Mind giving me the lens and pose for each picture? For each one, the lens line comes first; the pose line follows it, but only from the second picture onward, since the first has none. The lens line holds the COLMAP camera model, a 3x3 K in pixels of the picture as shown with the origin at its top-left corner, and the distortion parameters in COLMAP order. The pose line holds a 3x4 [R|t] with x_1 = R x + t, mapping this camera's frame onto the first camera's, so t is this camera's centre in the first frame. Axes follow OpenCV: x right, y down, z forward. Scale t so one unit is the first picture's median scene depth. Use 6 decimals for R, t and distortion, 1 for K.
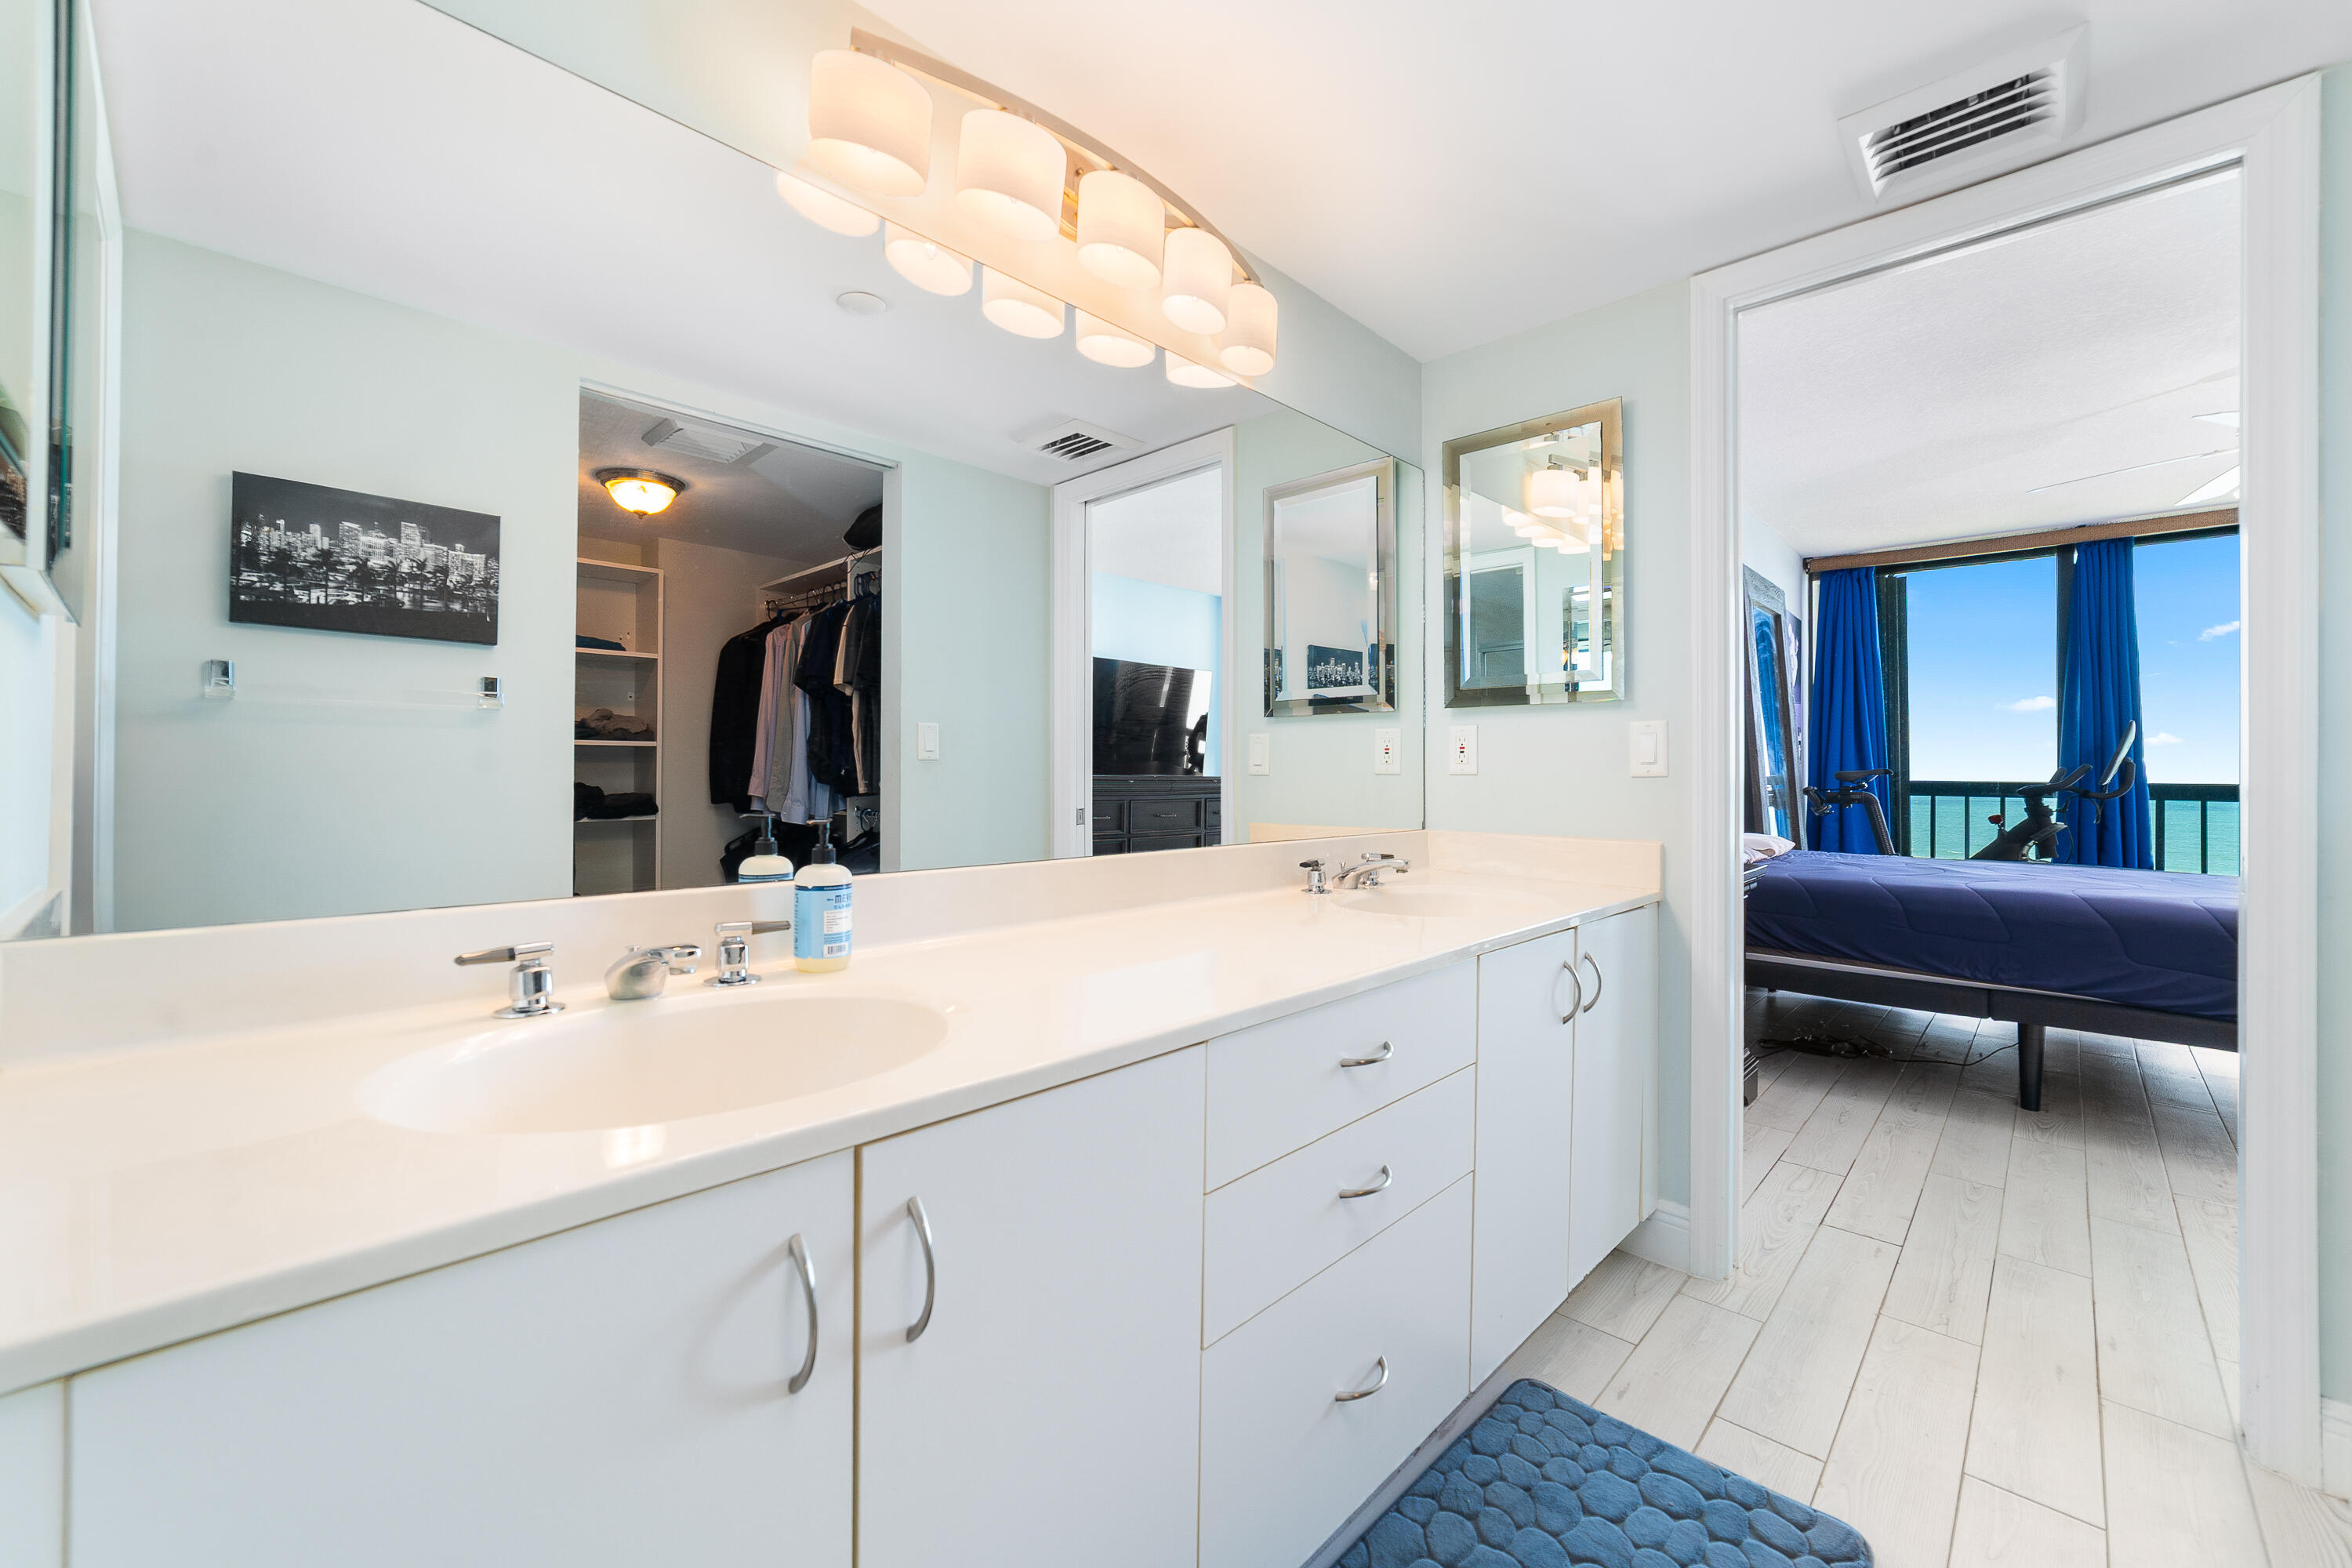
lens RADIAL K [[955.2, 0, 1175.8], [0, 955.2, 778.9], [0, 0, 1]] dist [0.000665, 0.000668]
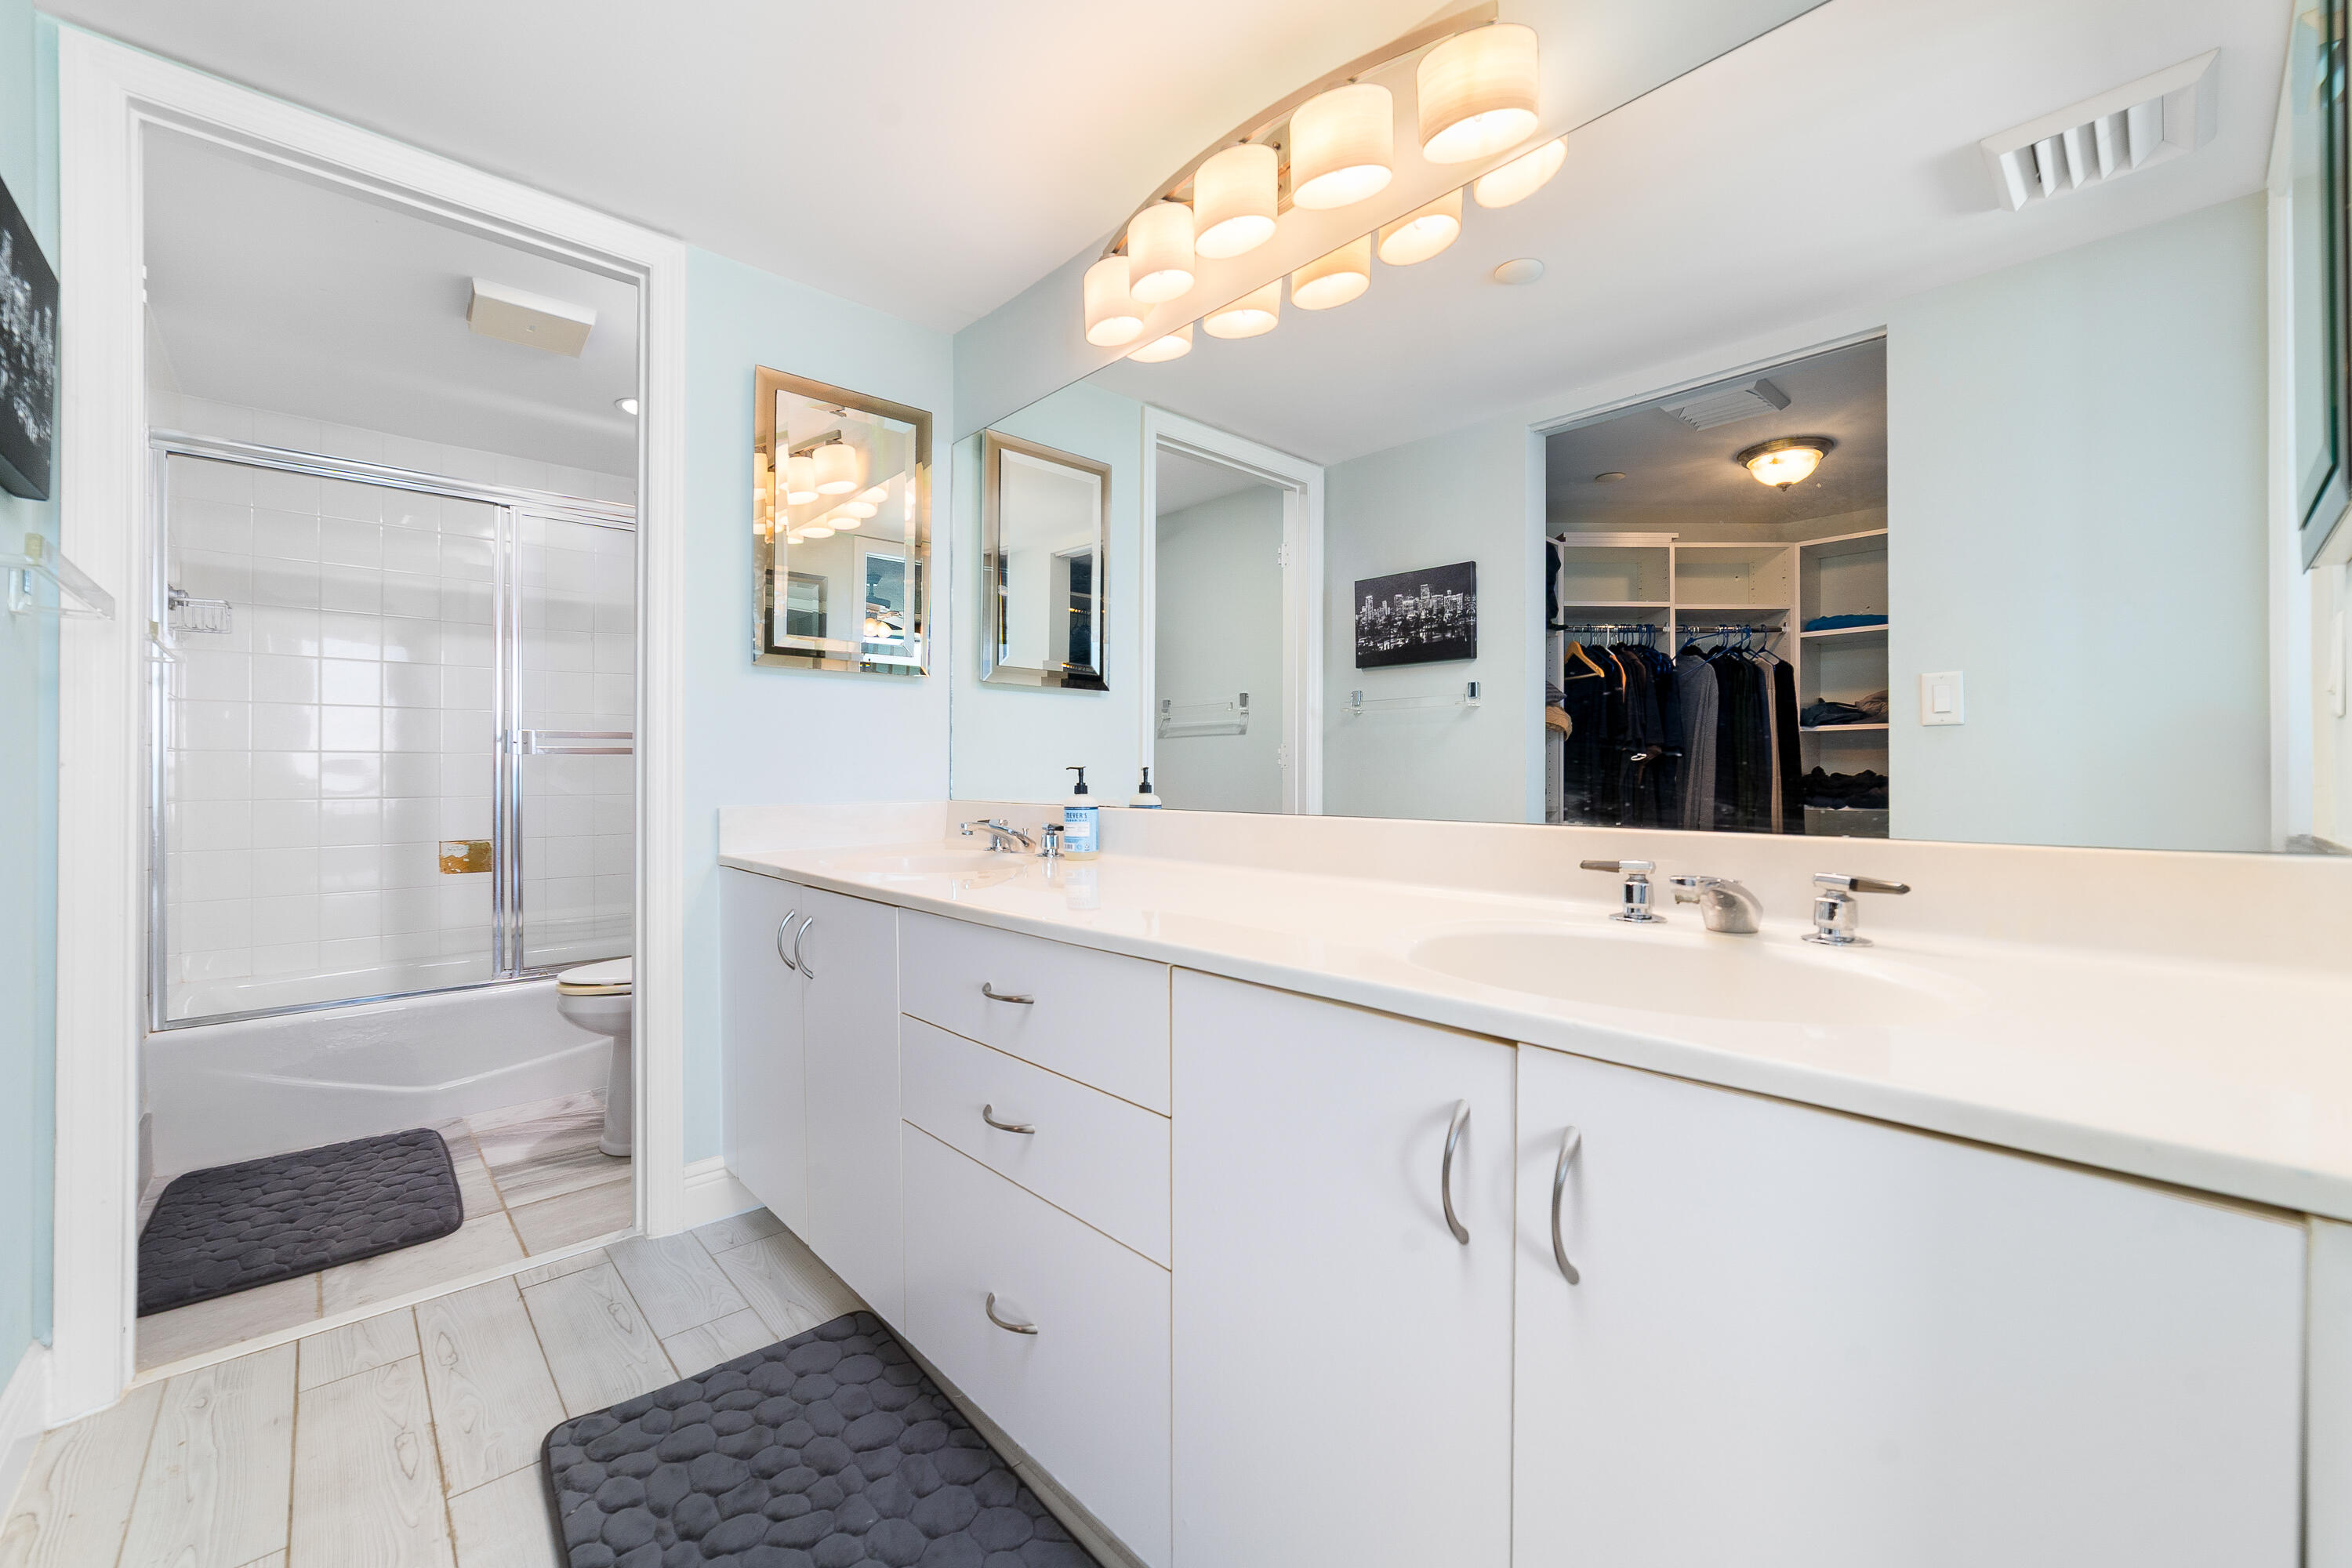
lens RADIAL K [[955.2, 0, 1177.2], [0, 955.2, 773.8], [0, 0, 1]] dist [0.000665, 0.000668]
pose [[-0.058641, -0.006547, -0.998258, 0.680841], [-0.007728, 0.999952, -0.006105, 0.034946], [0.998249, 0.007357, -0.058689, 0.705776]]
